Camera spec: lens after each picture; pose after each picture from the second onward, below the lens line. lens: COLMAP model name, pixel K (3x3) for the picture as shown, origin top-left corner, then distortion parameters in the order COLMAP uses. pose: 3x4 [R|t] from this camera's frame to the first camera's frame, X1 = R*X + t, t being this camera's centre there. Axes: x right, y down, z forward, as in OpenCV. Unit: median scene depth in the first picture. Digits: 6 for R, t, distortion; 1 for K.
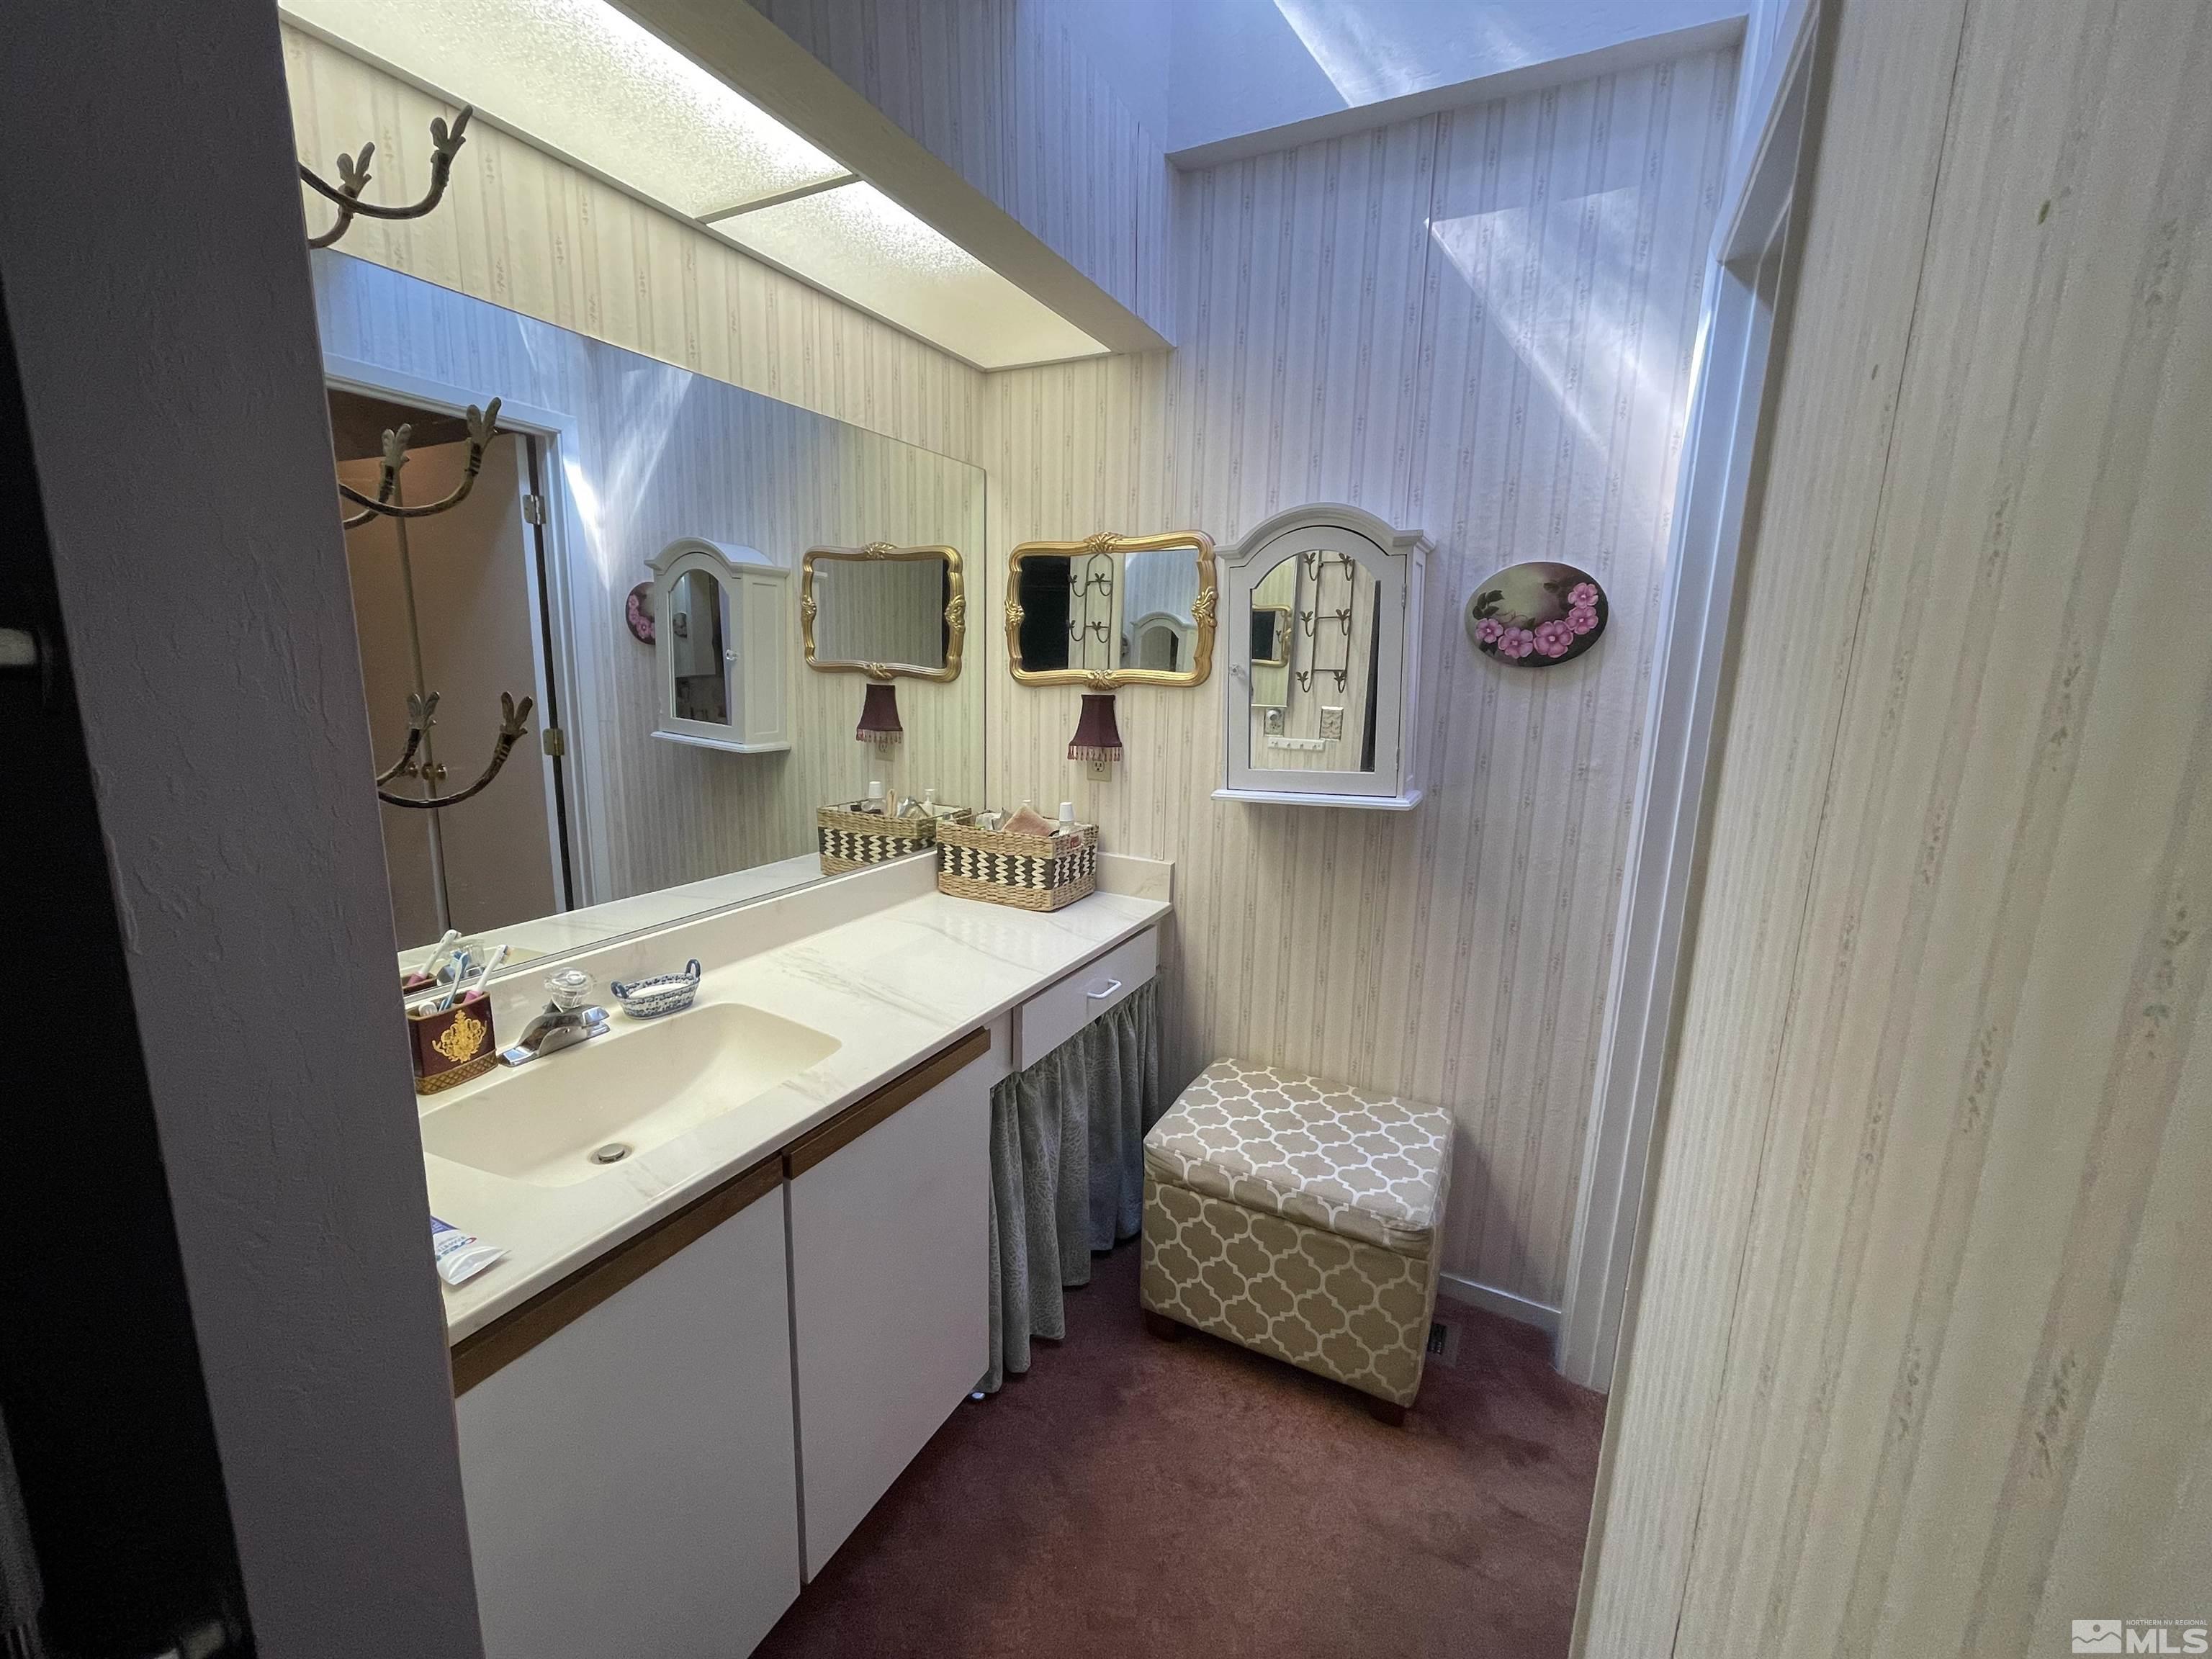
lens RADIAL K [[896.7, 0, 1100.2], [0, 896.7, 832.6], [0, 0, 1]] dist [0.000848, -0.000026]
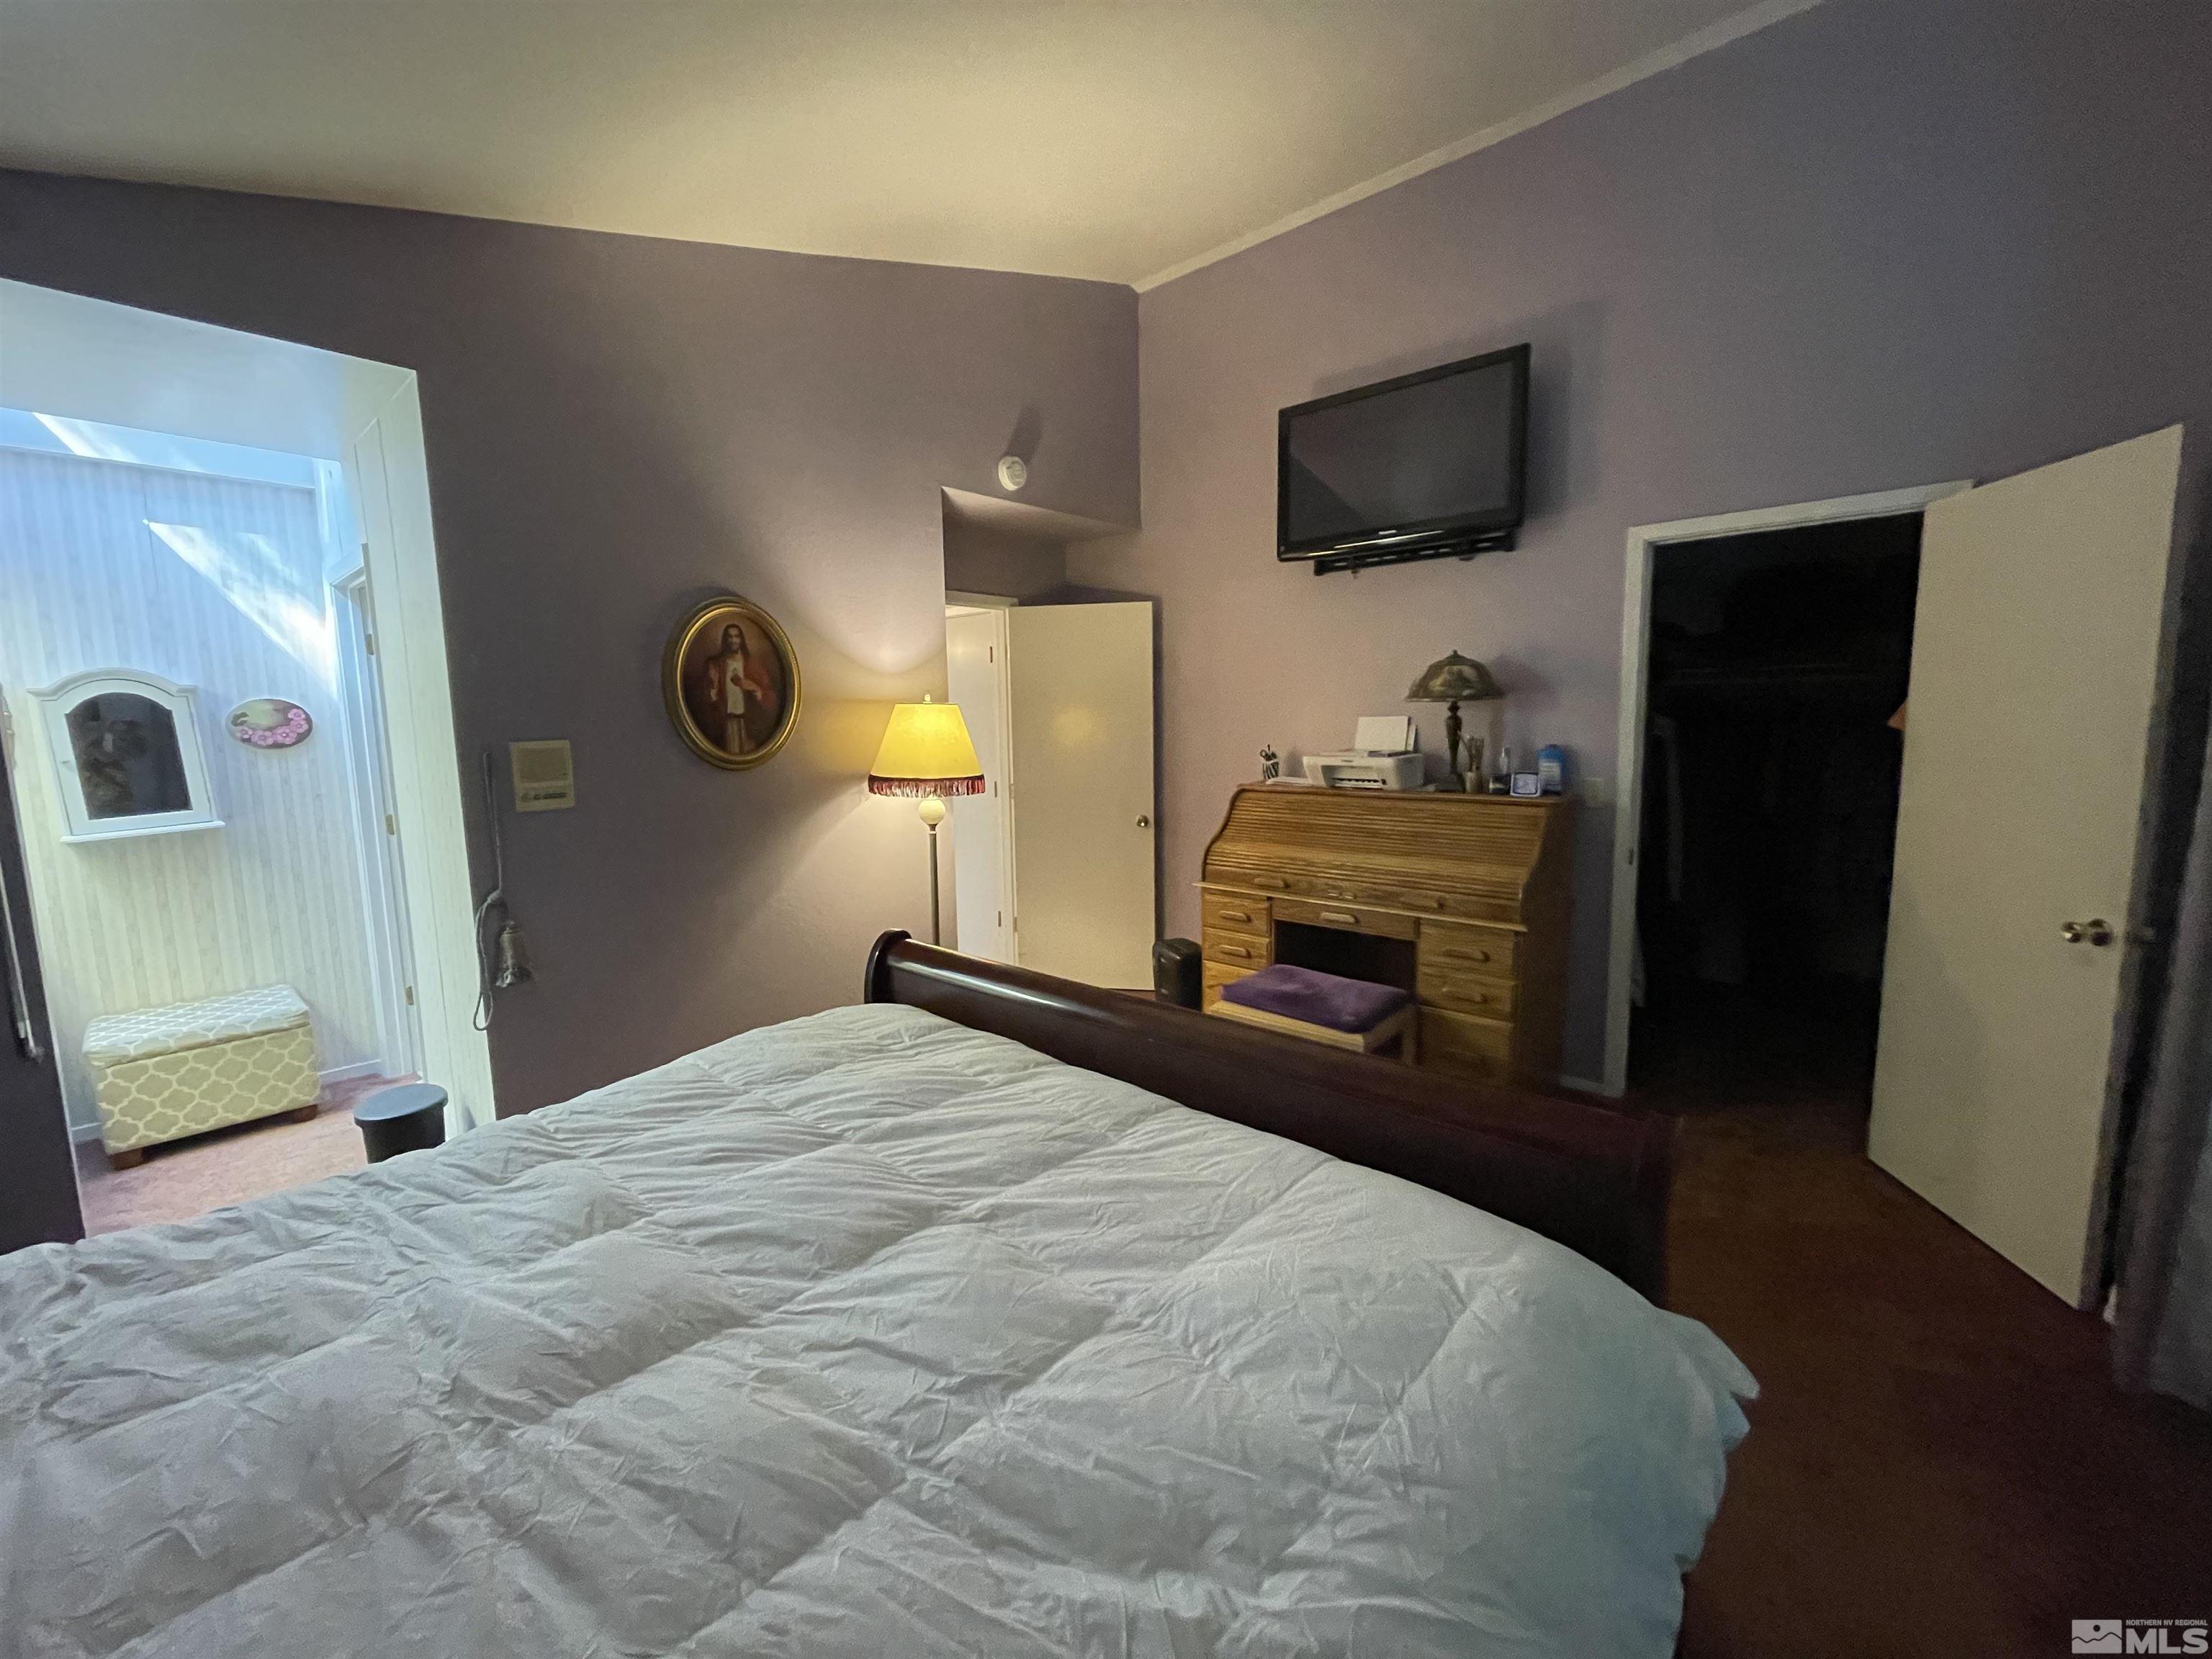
lens RADIAL K [[896.7, 0, 1106.7], [0, 896.7, 832.9], [0, 0, 1]] dist [0.000848, -0.000026]
pose [[0.260724, -0.152634, 0.953271, -1.004396], [0.197483, 0.974975, 0.102097, 0.166538], [-0.944999, 0.161635, 0.284342, -1.338321]]
